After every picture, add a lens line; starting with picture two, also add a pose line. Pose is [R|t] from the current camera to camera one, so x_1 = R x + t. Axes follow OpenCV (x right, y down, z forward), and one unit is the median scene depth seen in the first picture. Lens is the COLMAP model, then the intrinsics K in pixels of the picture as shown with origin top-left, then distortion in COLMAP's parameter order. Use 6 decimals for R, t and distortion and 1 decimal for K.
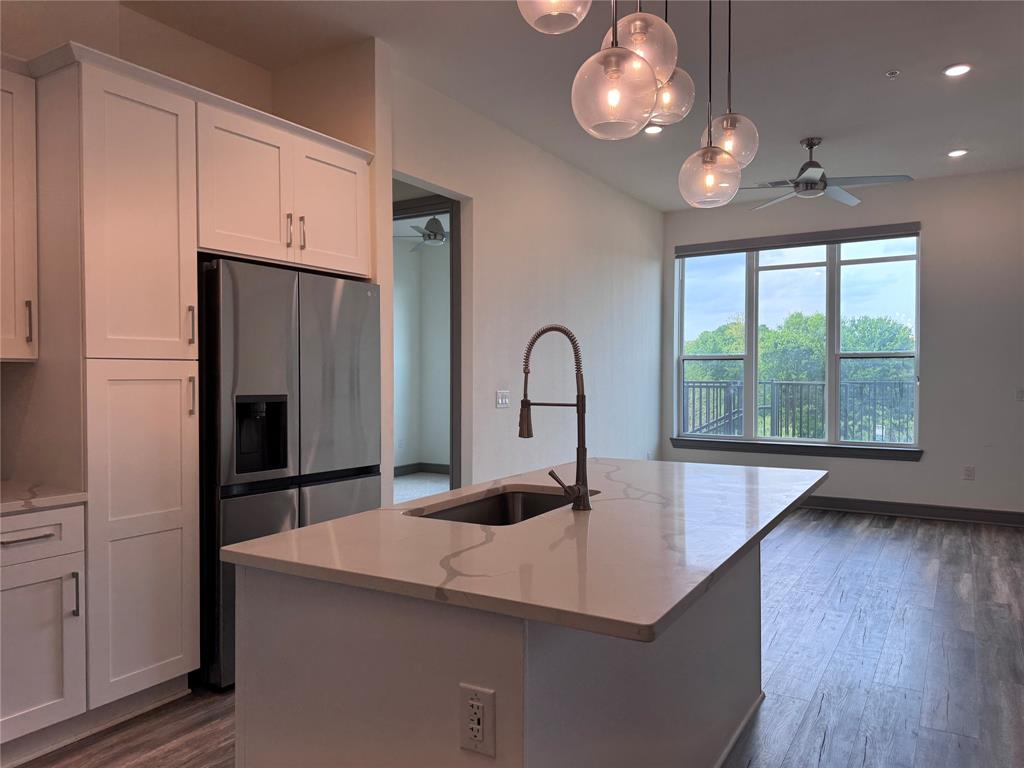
lens RADIAL K [[718.1, 0, 505.4], [0, 718.1, 388.7], [0, 0, 1]] dist [0.034393, -0.034930]
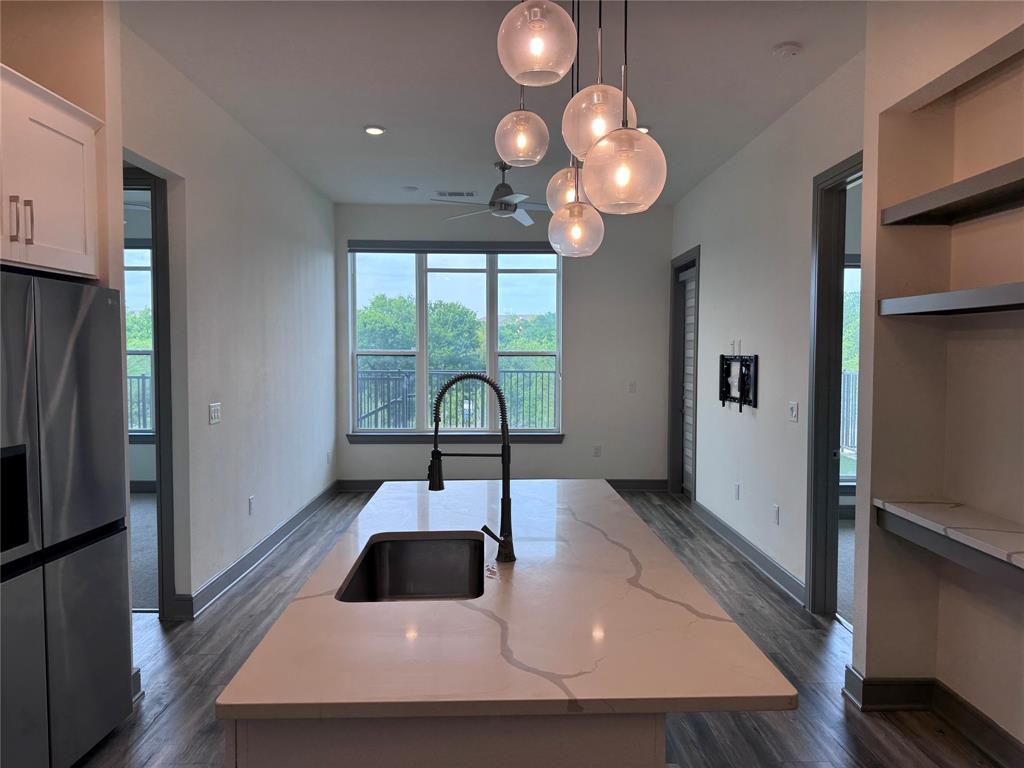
lens RADIAL K [[718.1, 0, 505.5], [0, 718.1, 381.6], [0, 0, 1]] dist [0.034393, -0.034930]
pose [[0.841244, -0.022534, 0.540186, -0.281886], [0.008882, 0.999572, 0.027867, -0.070312], [-0.540583, -0.018645, 0.841084, 0.109871]]
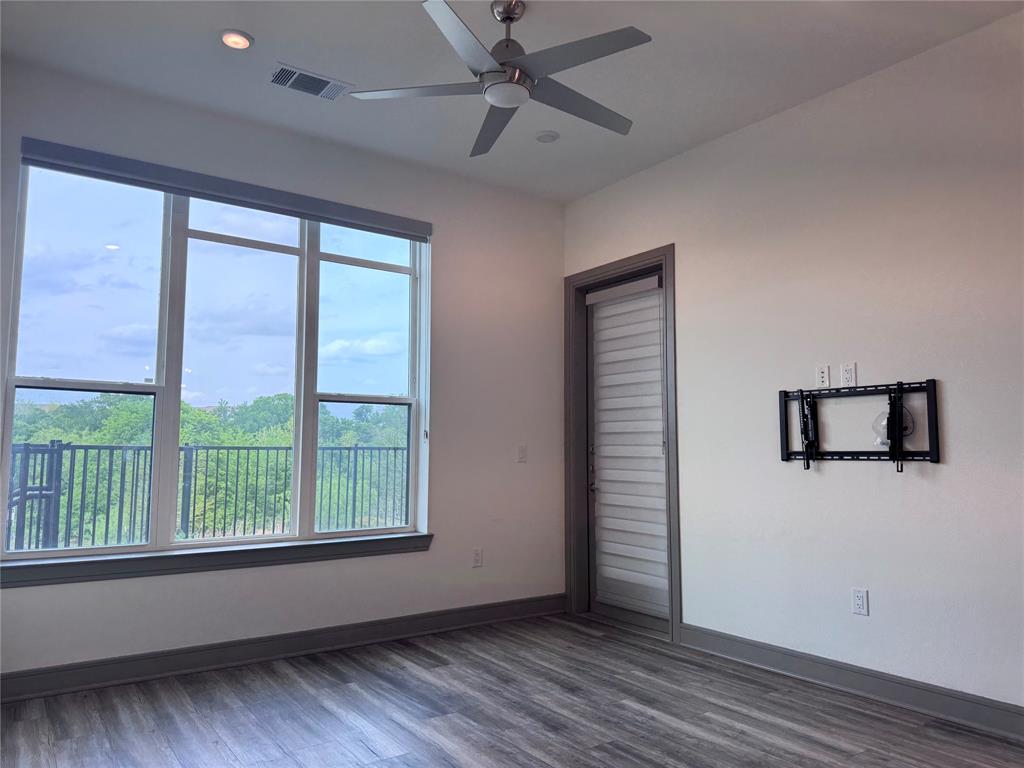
lens RADIAL K [[718.1, 0, 514.0], [0, 718.1, 389.6], [0, 0, 1]] dist [0.034393, -0.034930]
pose [[0.363999, 0.084858, 0.927525, -0.123915], [0.011897, 0.995336, -0.095730, 0.022762], [-0.931323, 0.045880, 0.361292, 1.301512]]
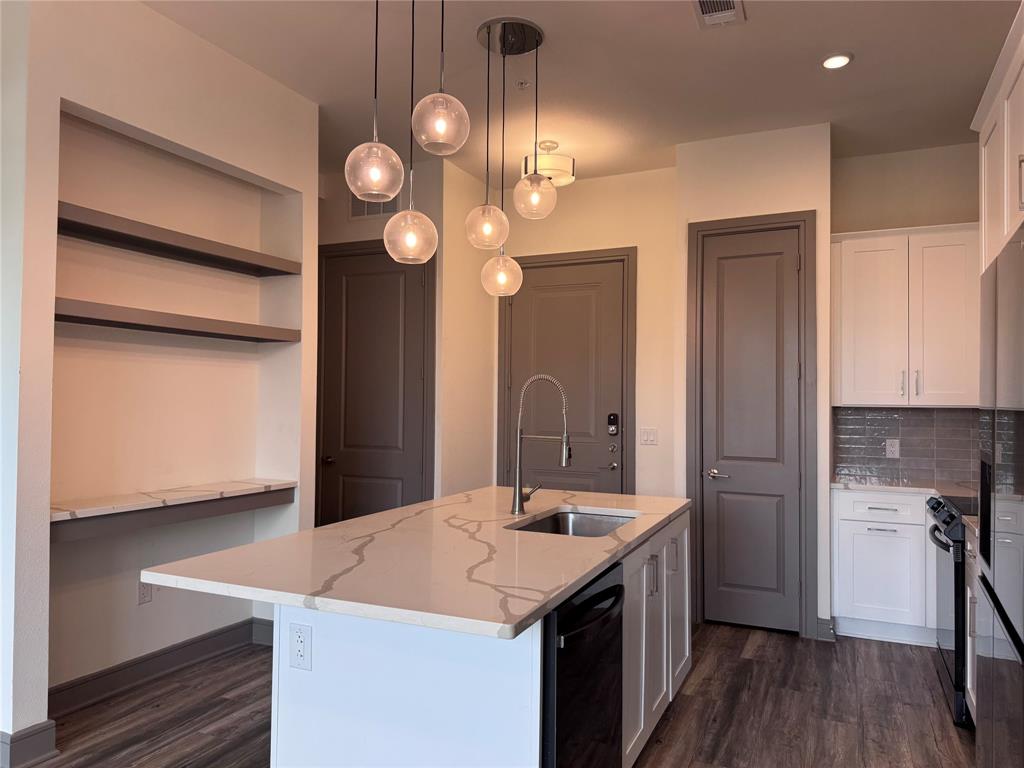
lens RADIAL K [[718.1, 0, 506.4], [0, 718.1, 385.4], [0, 0, 1]] dist [0.034393, -0.034930]
pose [[-0.992540, -0.008310, -0.121639, 0.193034], [-0.007351, 0.999938, -0.008335, -0.036342], [0.121701, -0.007379, -0.992539, 1.530309]]
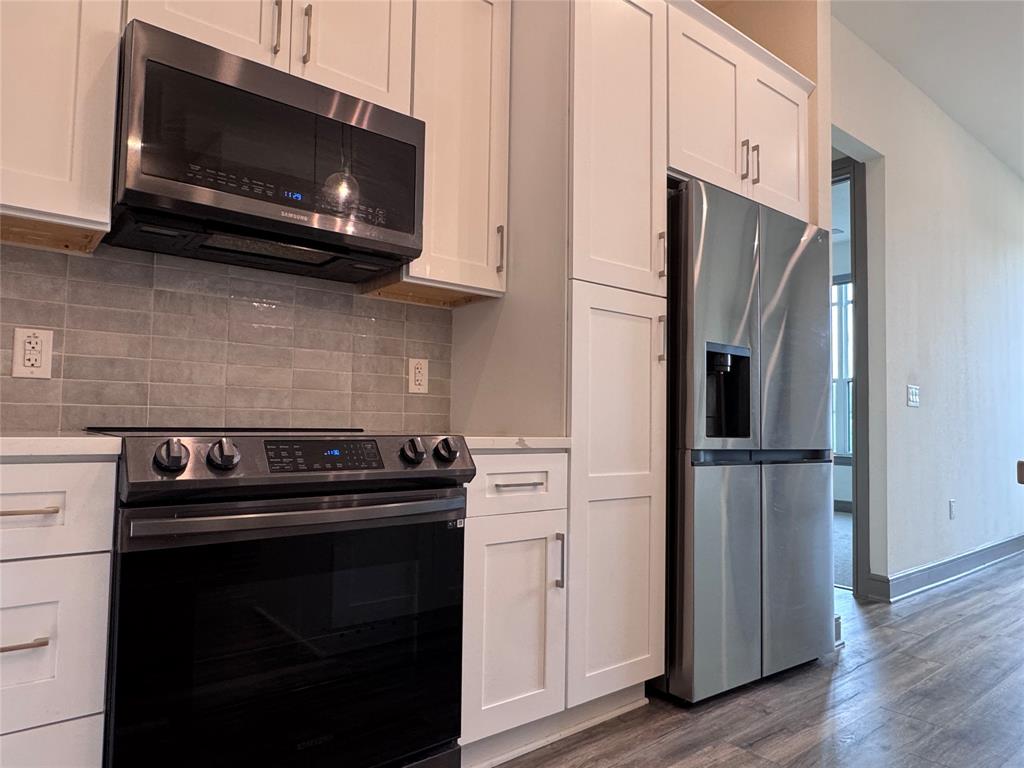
lens RADIAL K [[645.9, 0, 515.6], [0, 645.9, 389.4], [0, 0, 1]] dist [0.002245, -0.001618]
pose [[0.945482, 0.002011, -0.325668, -0.307776], [-0.025015, 0.997475, -0.066464, 0.107512], [0.324713, 0.070987, 0.943145, 0.215185]]
